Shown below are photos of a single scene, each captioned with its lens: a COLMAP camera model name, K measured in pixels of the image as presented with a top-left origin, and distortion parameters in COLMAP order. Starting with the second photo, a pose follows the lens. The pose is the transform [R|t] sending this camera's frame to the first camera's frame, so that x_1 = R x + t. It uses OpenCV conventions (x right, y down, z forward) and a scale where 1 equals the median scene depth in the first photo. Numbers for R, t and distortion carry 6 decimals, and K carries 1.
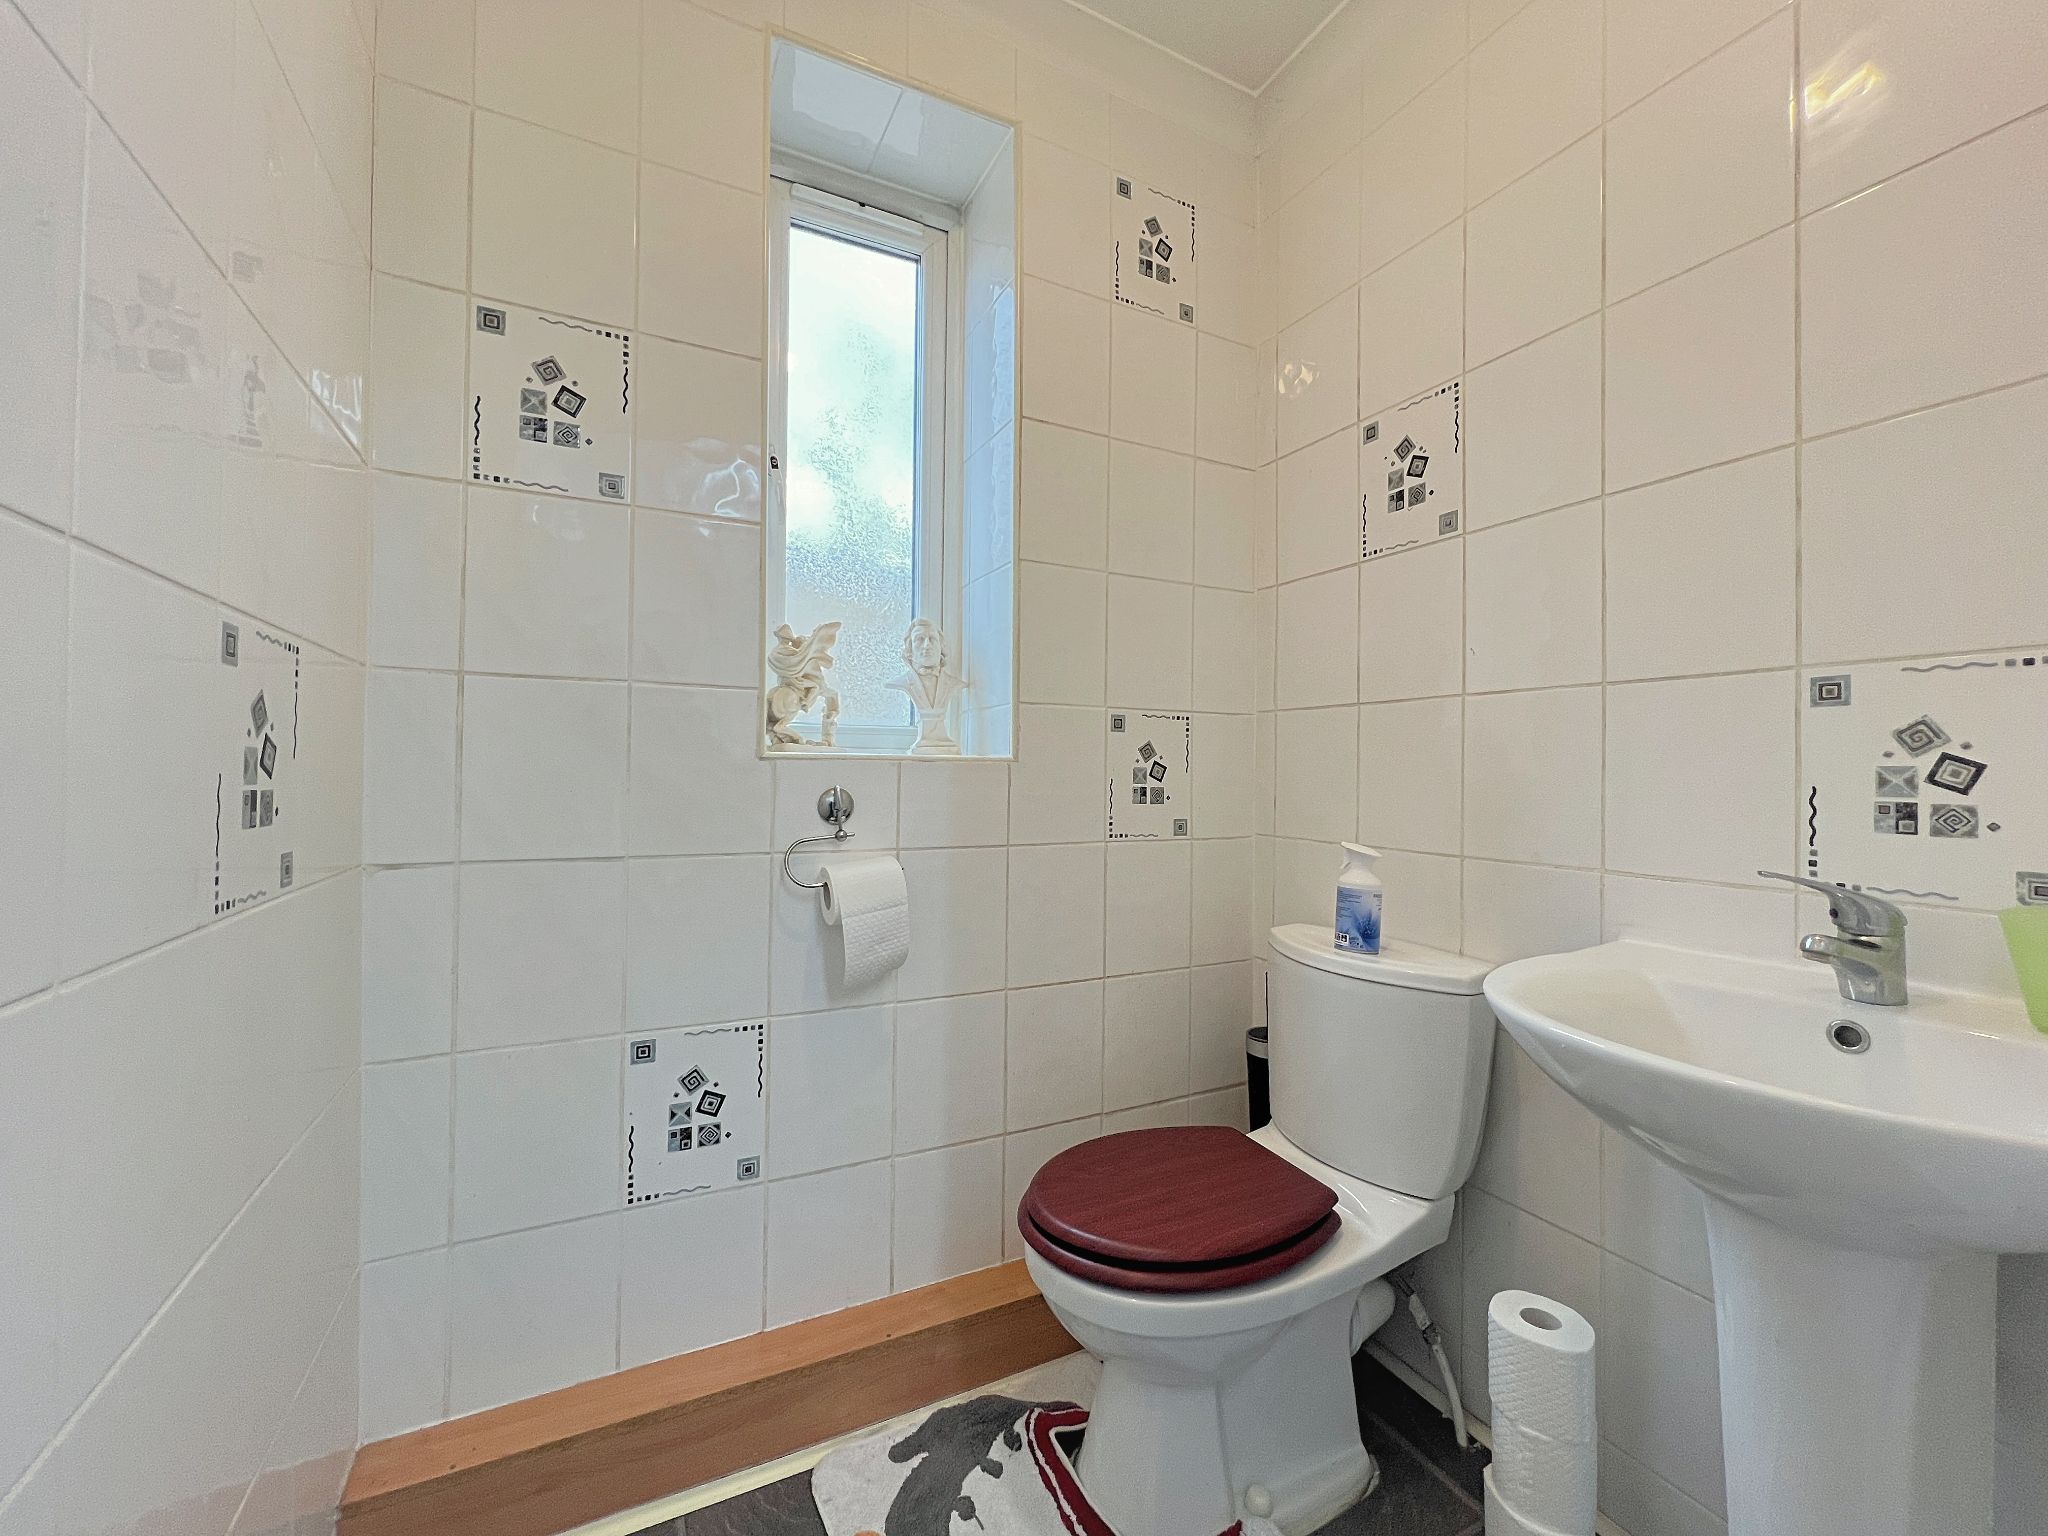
lens RADIAL K [[820.5, 0, 1017.5], [0, 820.5, 763.0], [0, 0, 1]] dist [-0.002985, 0.000553]
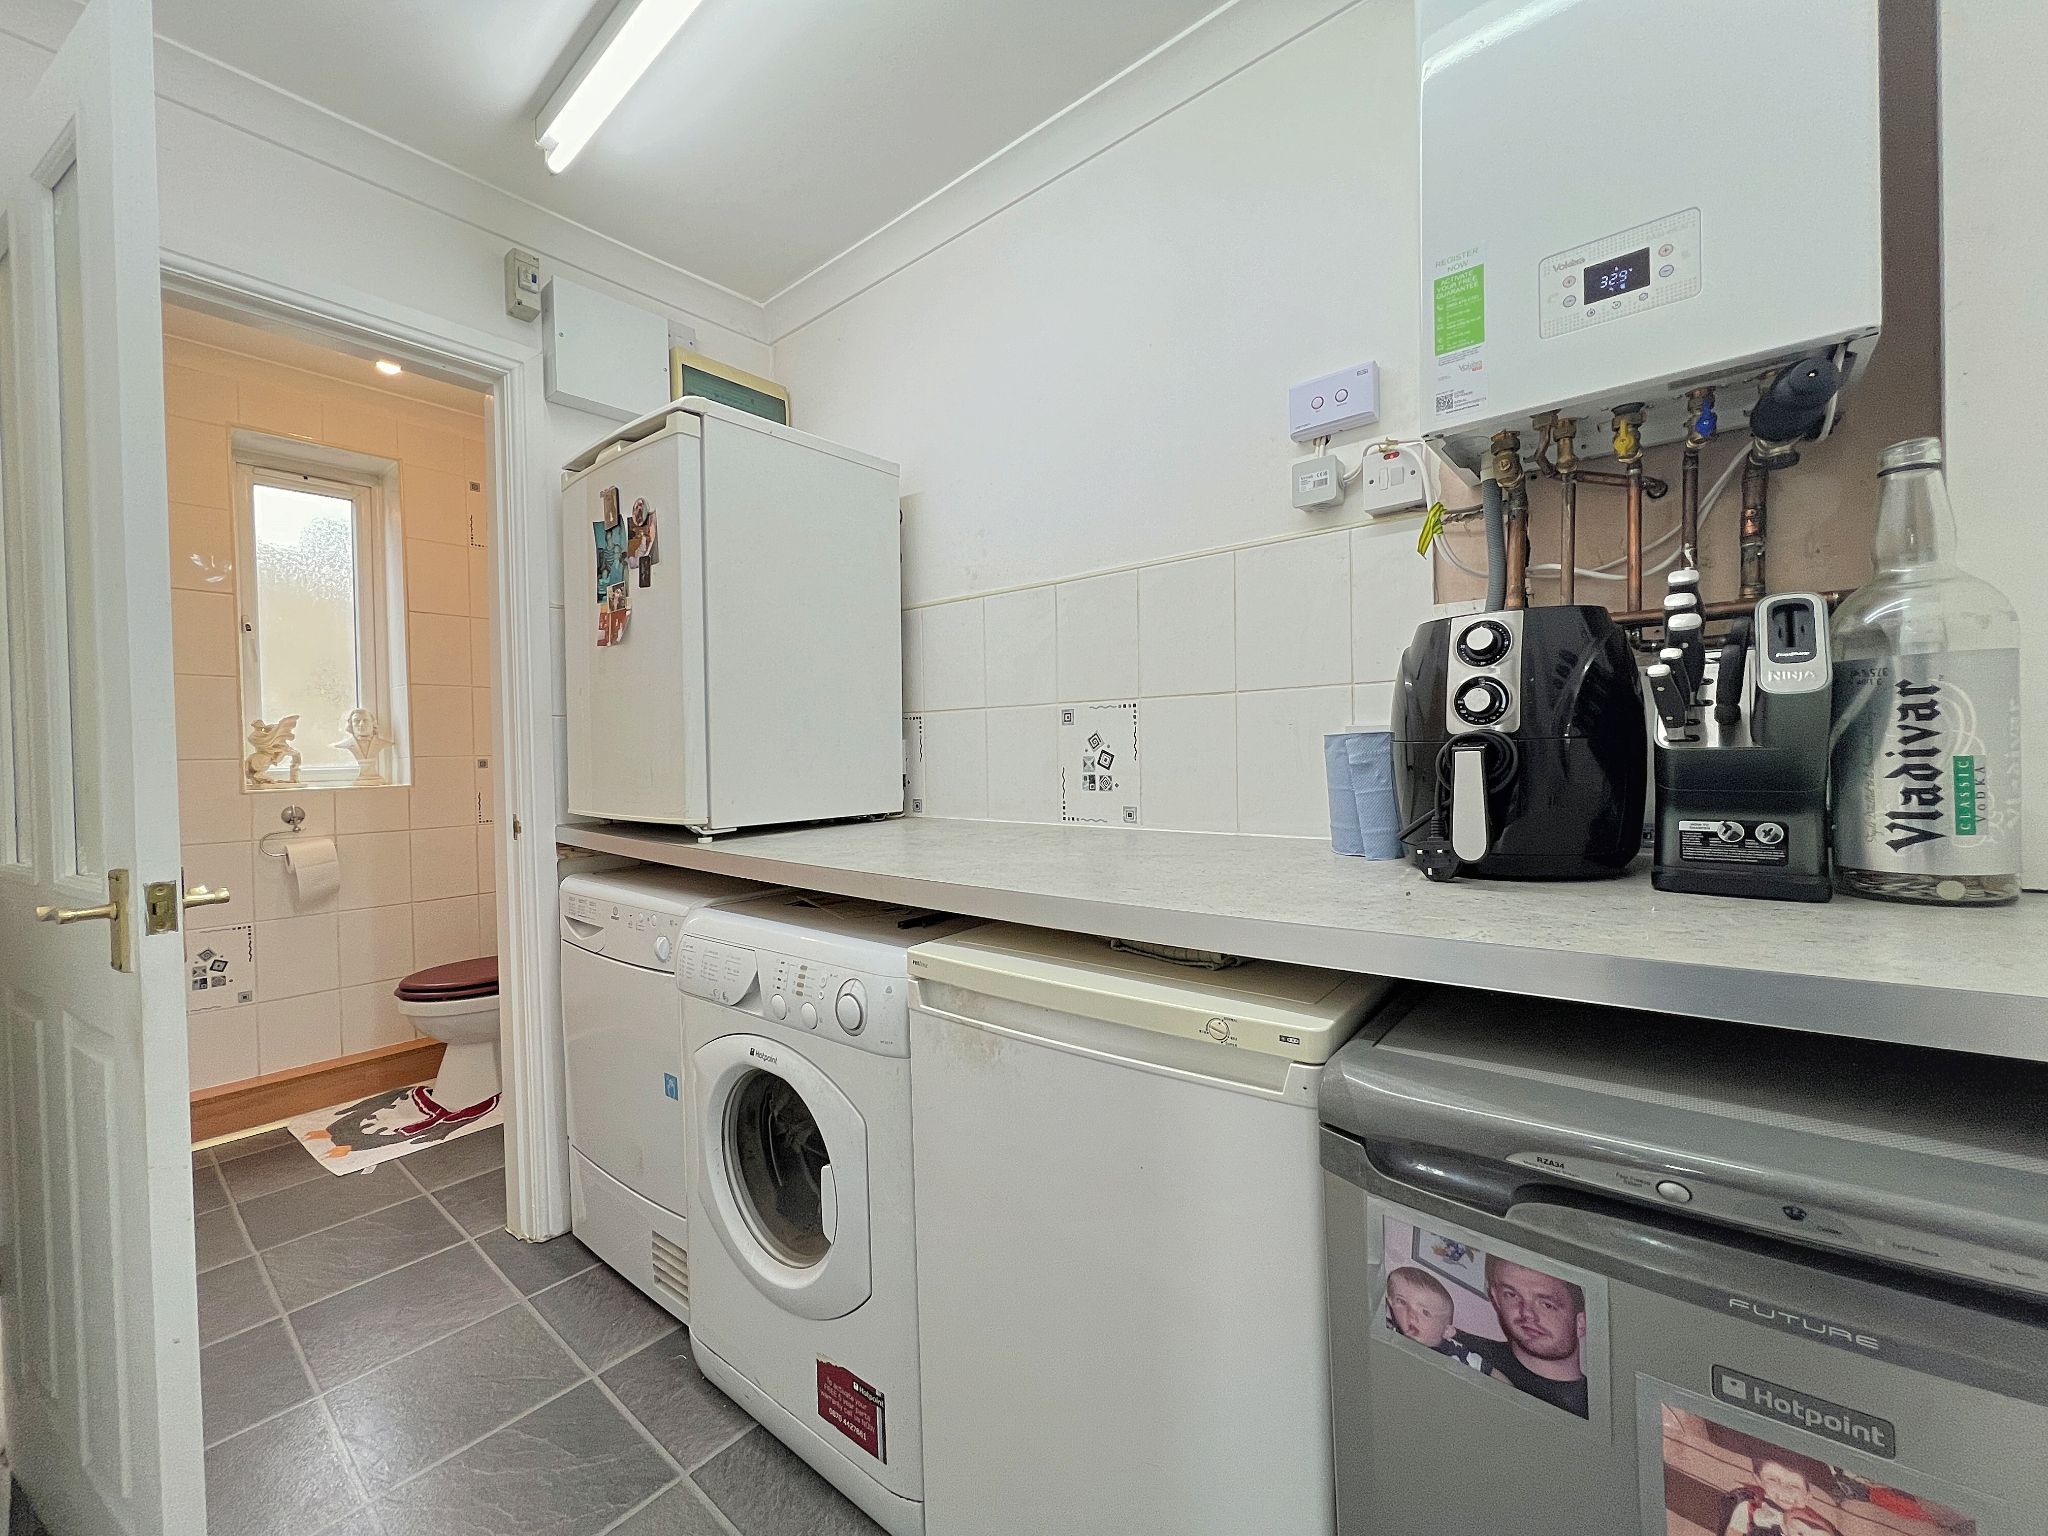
lens RADIAL K [[820.5, 0, 1018.9], [0, 820.5, 765.5], [0, 0, 1]] dist [-0.002985, 0.000553]
pose [[0.916934, -0.031037, 0.397830, 0.545549], [0.017787, 0.999159, 0.036954, -0.100087], [-0.398642, -0.026809, 0.916715, -1.370288]]
